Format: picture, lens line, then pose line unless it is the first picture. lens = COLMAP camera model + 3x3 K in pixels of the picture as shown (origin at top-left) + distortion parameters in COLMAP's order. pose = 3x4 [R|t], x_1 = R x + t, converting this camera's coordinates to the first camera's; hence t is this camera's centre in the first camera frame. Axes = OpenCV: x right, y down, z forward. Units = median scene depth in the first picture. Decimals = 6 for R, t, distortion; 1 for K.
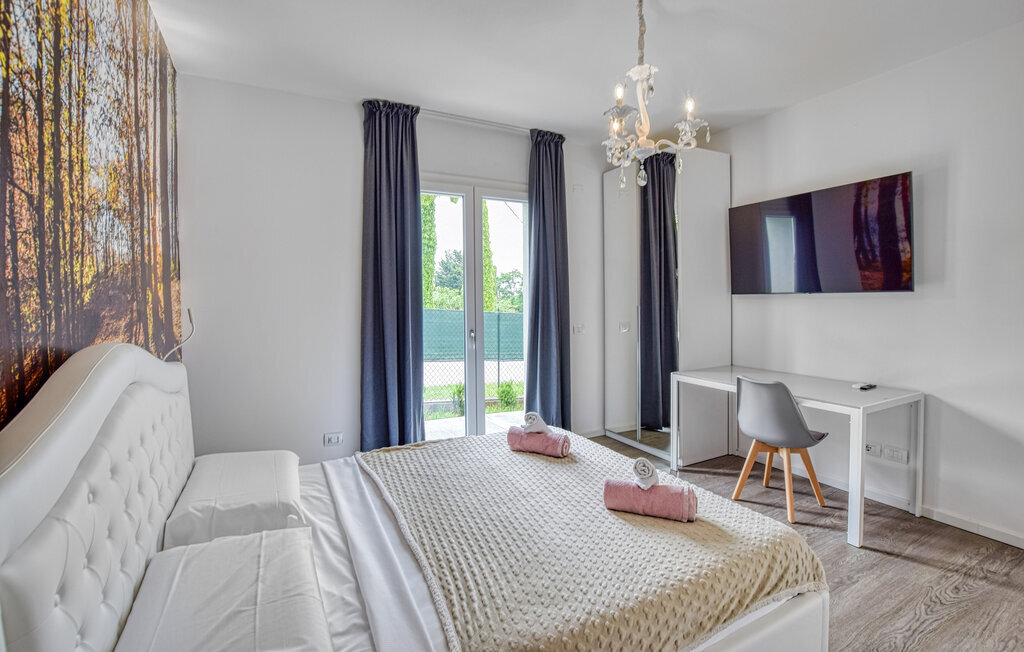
lens RADIAL K [[455.8, 0, 511.3], [0, 455.8, 321.4], [0, 0, 1]] dist [-0.037662, 0.007137]
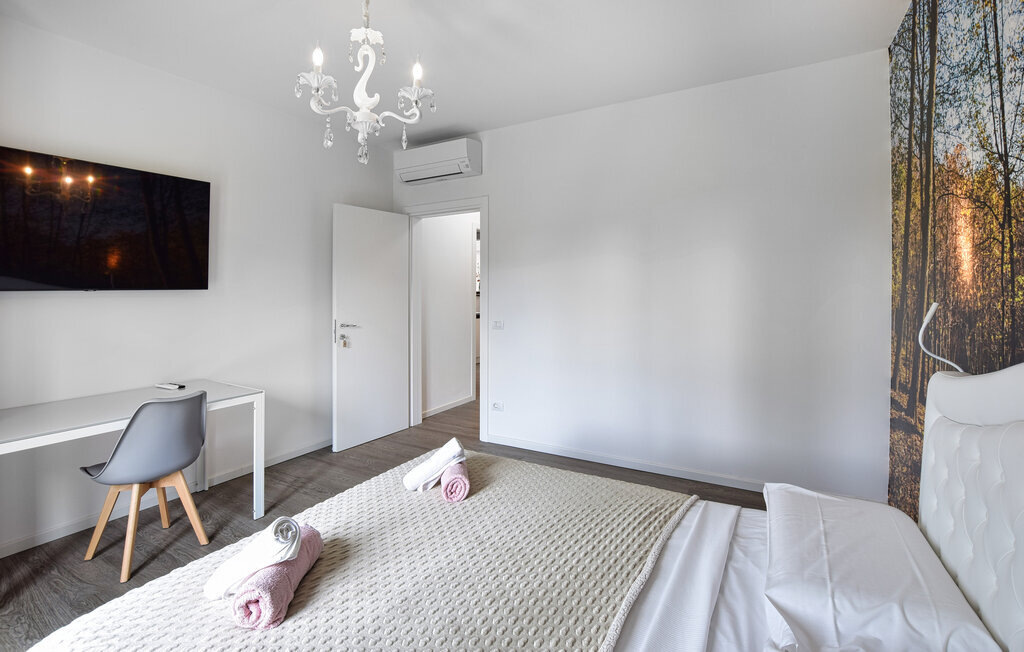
lens RADIAL K [[455.8, 0, 511.3], [0, 455.8, 321.4], [0, 0, 1]] dist [-0.037662, 0.007137]
pose [[-0.528853, -0.042741, 0.847637, -0.846280], [0.054698, 0.994938, 0.084295, -0.075475], [-0.846949, 0.090944, -0.523838, 1.737567]]
